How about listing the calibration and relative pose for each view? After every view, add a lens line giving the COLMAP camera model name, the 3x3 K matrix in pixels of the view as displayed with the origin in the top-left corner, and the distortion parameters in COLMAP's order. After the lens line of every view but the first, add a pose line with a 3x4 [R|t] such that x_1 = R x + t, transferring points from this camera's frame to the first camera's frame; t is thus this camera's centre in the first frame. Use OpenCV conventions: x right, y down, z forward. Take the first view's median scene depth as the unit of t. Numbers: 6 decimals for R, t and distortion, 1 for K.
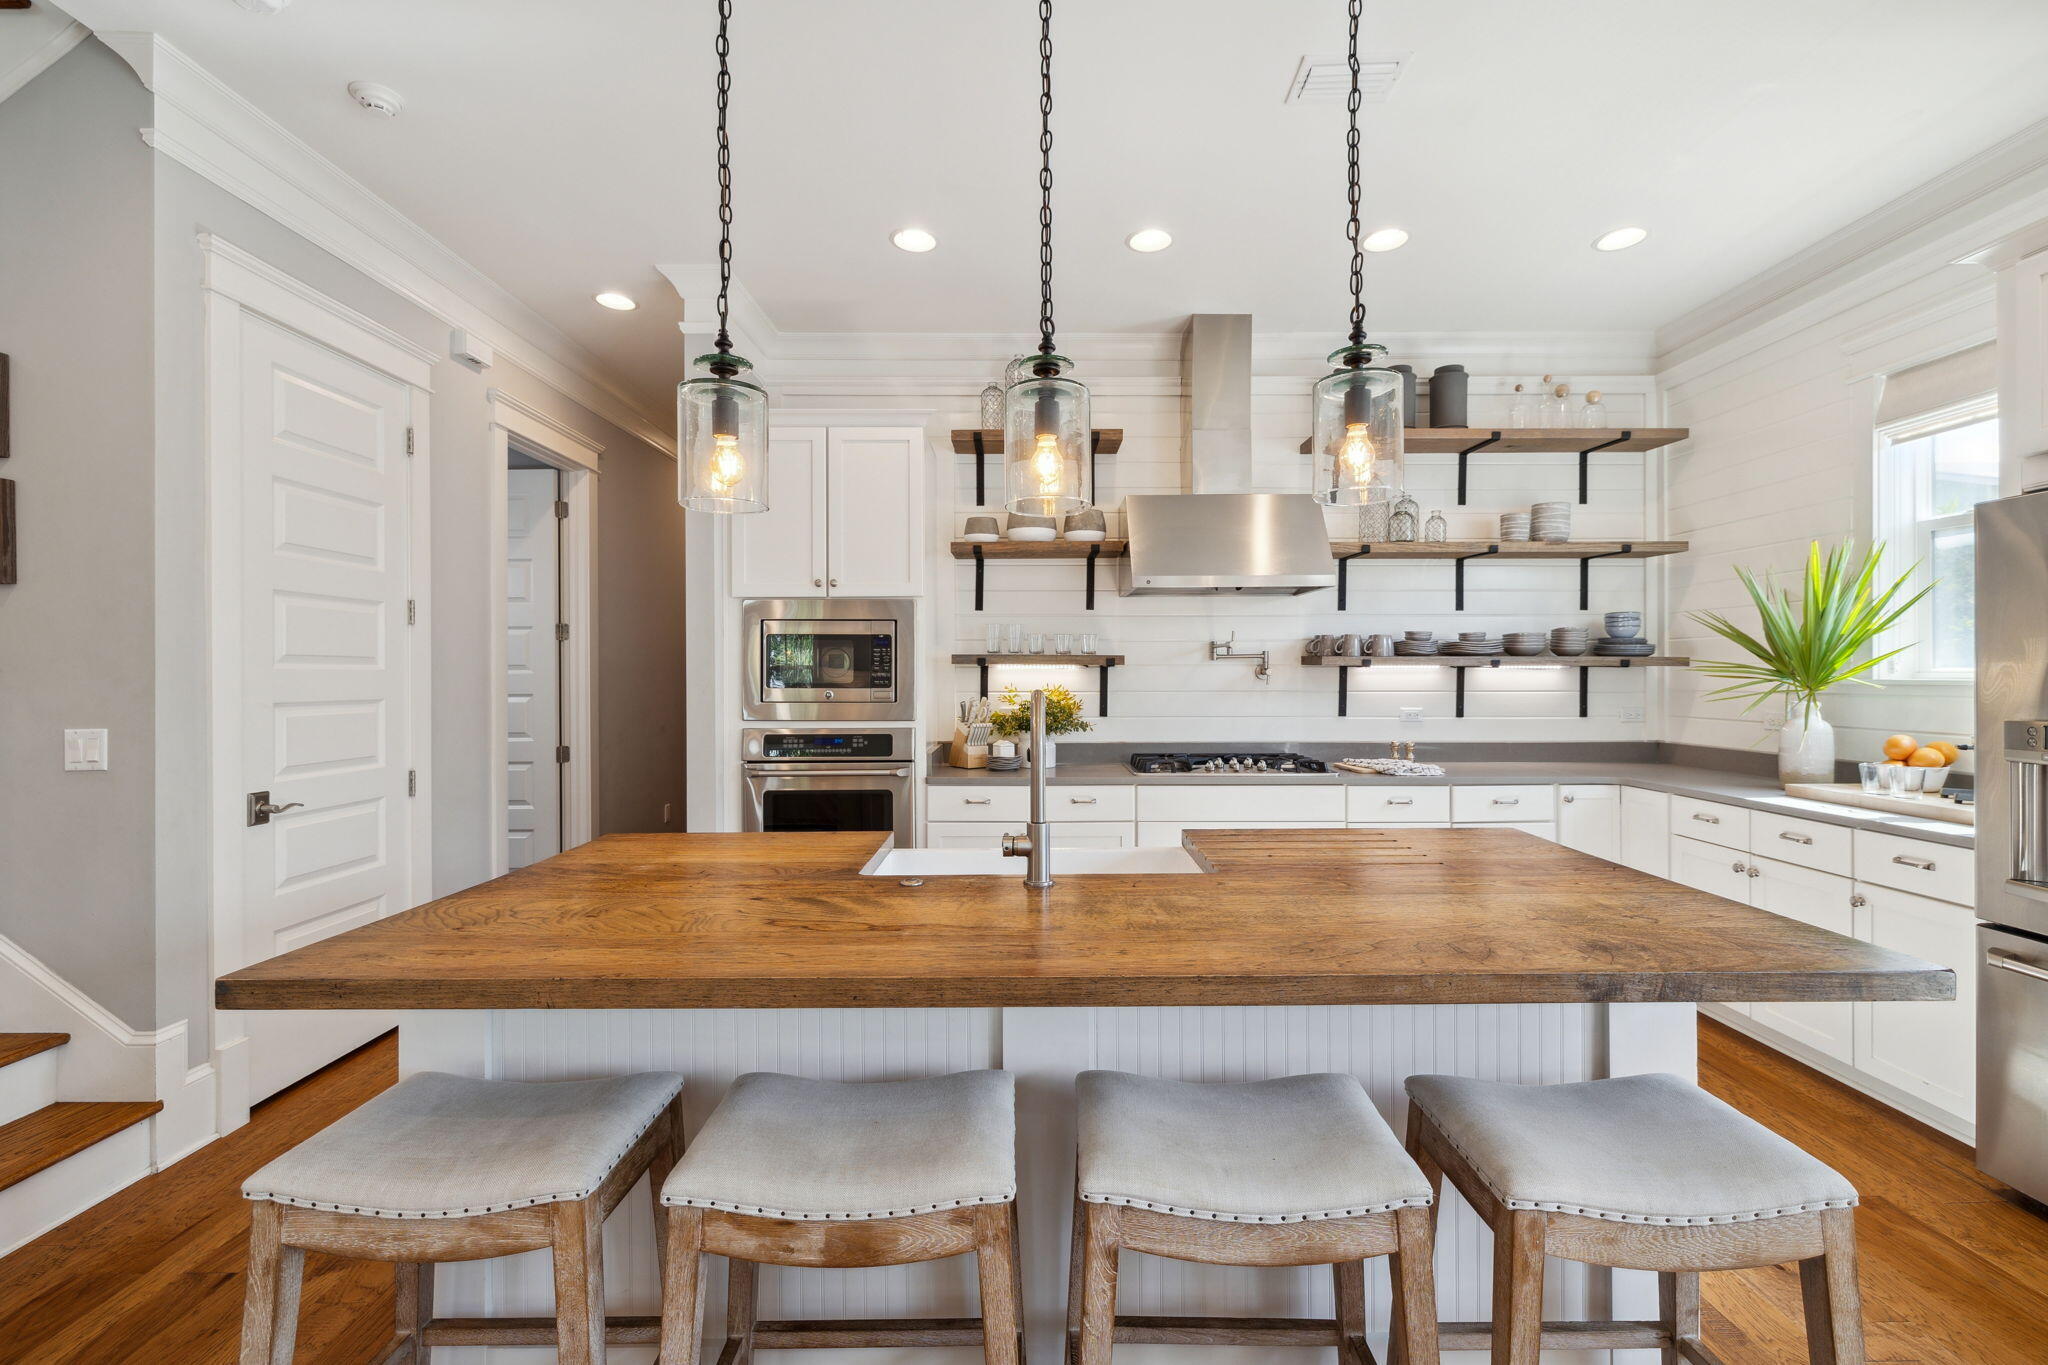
lens RADIAL K [[860.6, 0, 1031.4], [0, 860.6, 684.3], [0, 0, 1]] dist [-0.001735, -0.000297]
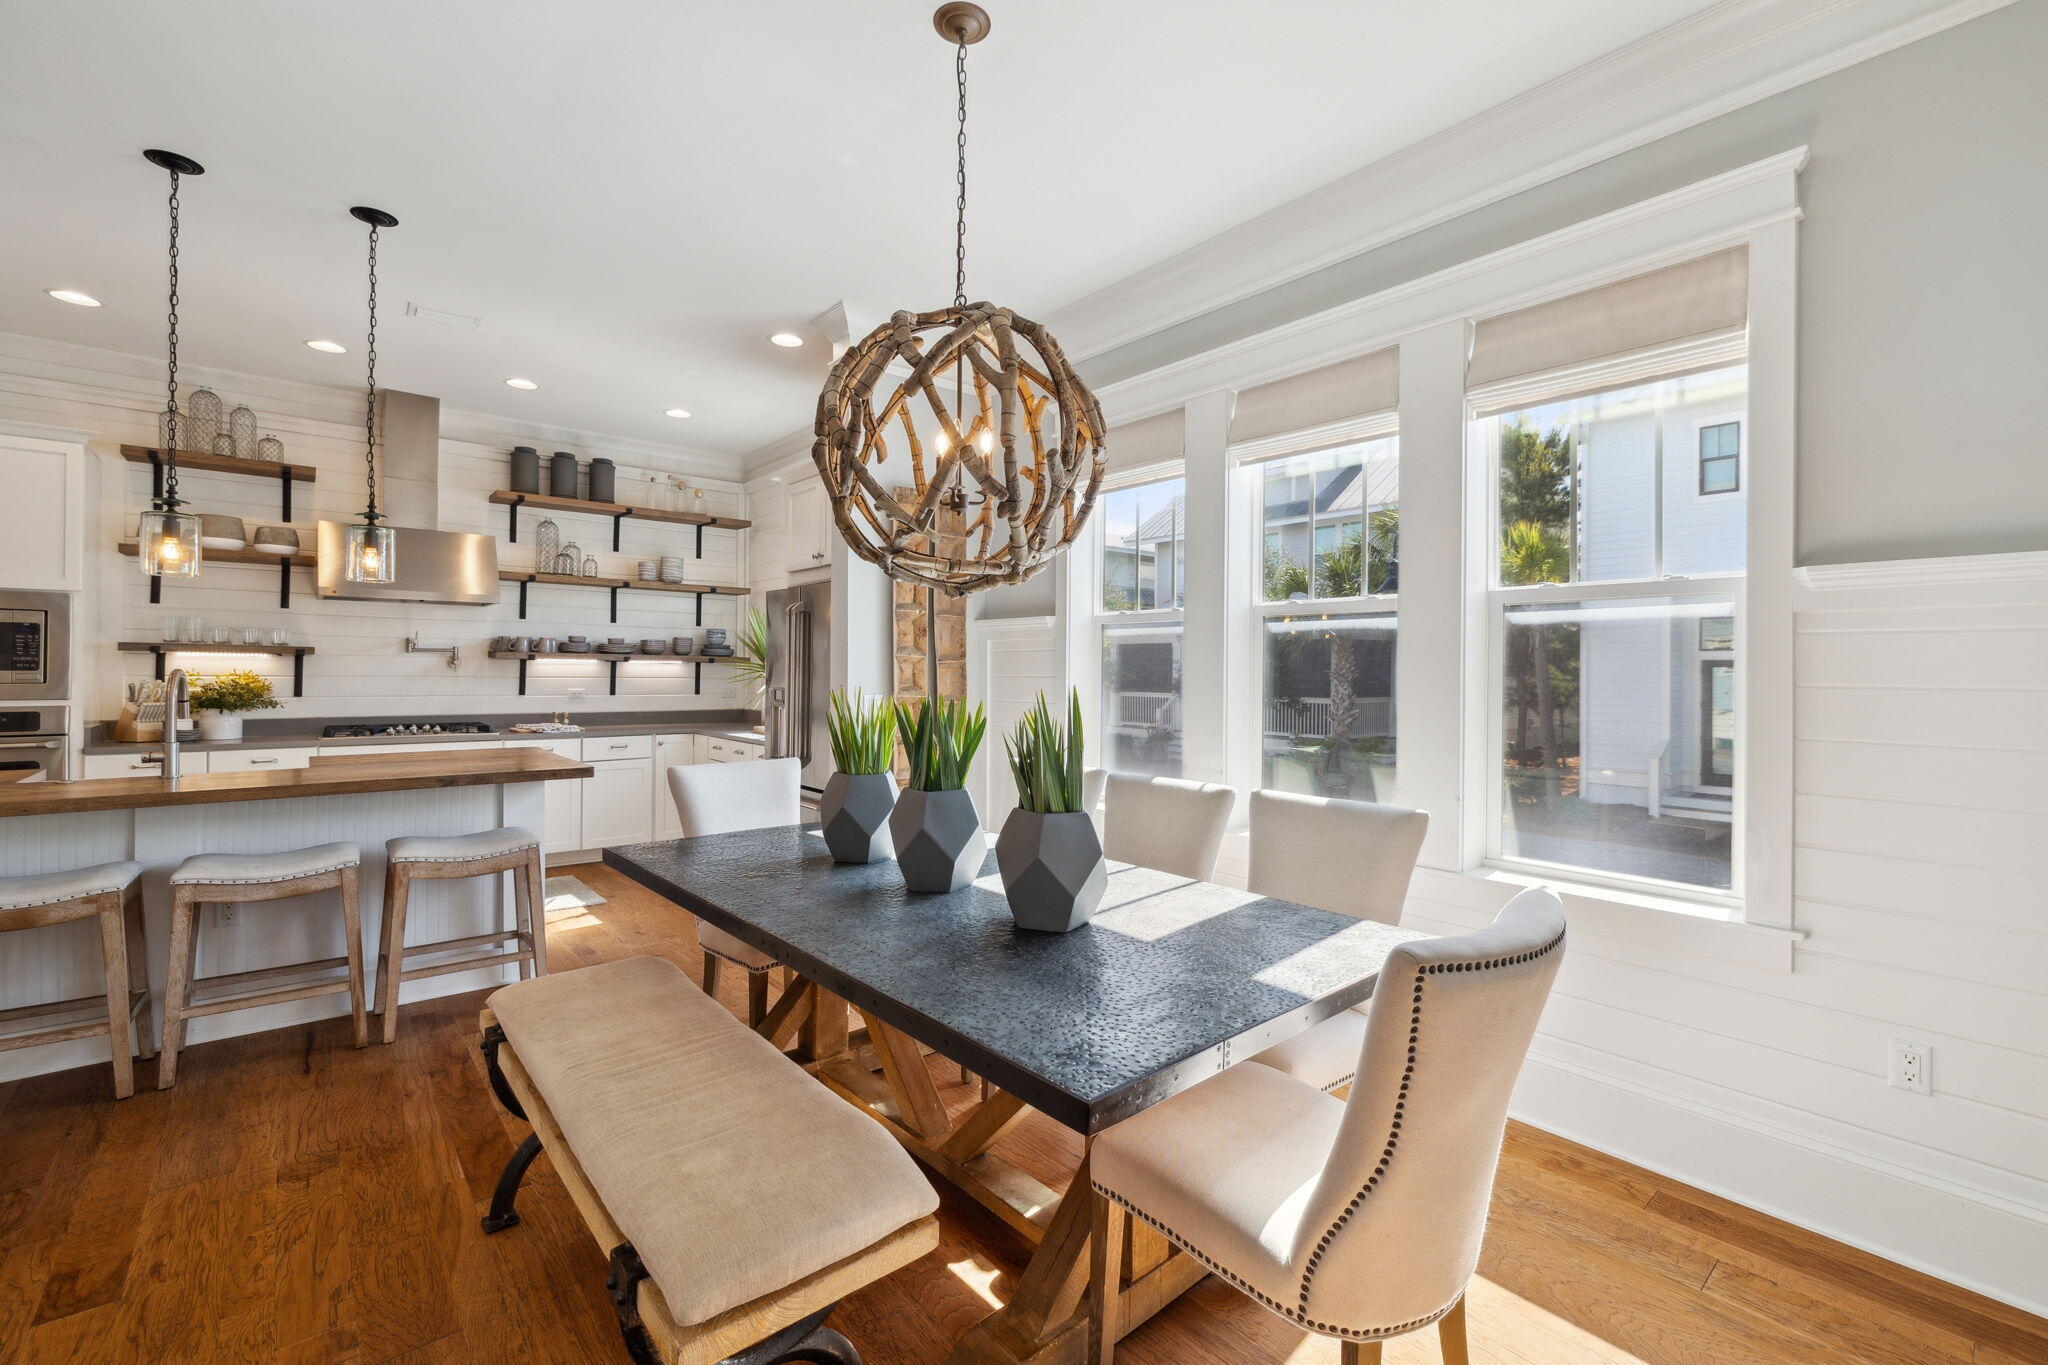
lens RADIAL K [[874.9, 0, 1030.7], [0, 874.9, 672.0], [0, 0, 1]] dist [-0.001318, 0.000056]
pose [[0.765991, 0.009931, 0.642775, 0.085645], [-0.006421, 0.999949, -0.007798, 0.005966], [-0.642819, 0.001846, 0.766016, -0.626693]]
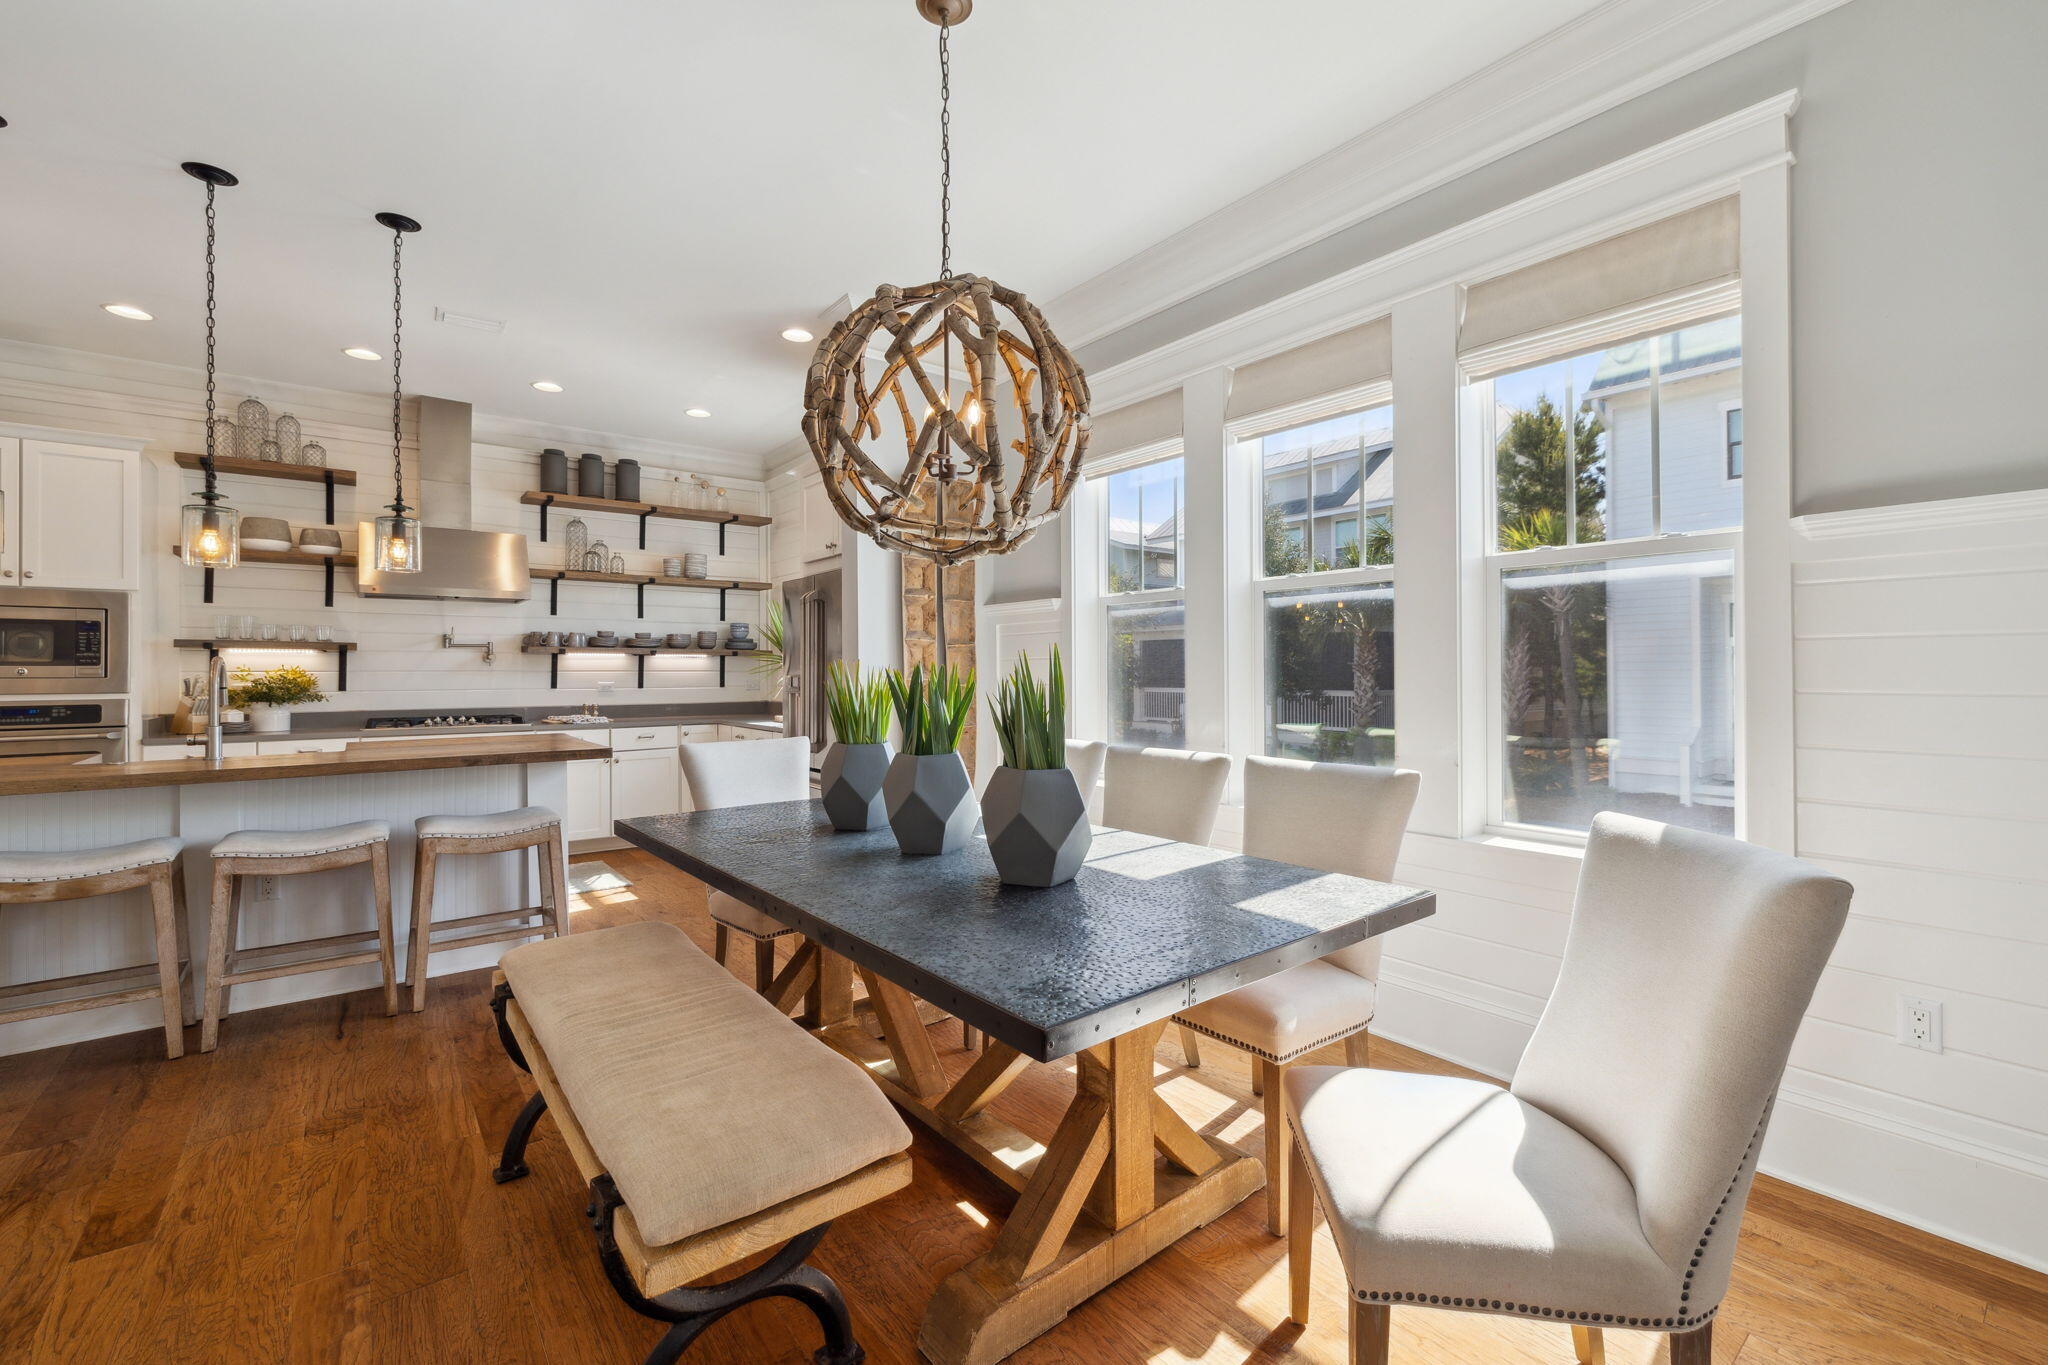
lens RADIAL K [[860.2, 0, 1027.1], [0, 860.2, 669.2], [0, 0, 1]] dist [-0.000796, -0.000262]
pose [[0.789105, 0.001723, 0.614256, 0.105447], [0.006809, 0.999910, -0.011552, 0.027813], [-0.614221, 0.013298, 0.789022, -0.641234]]
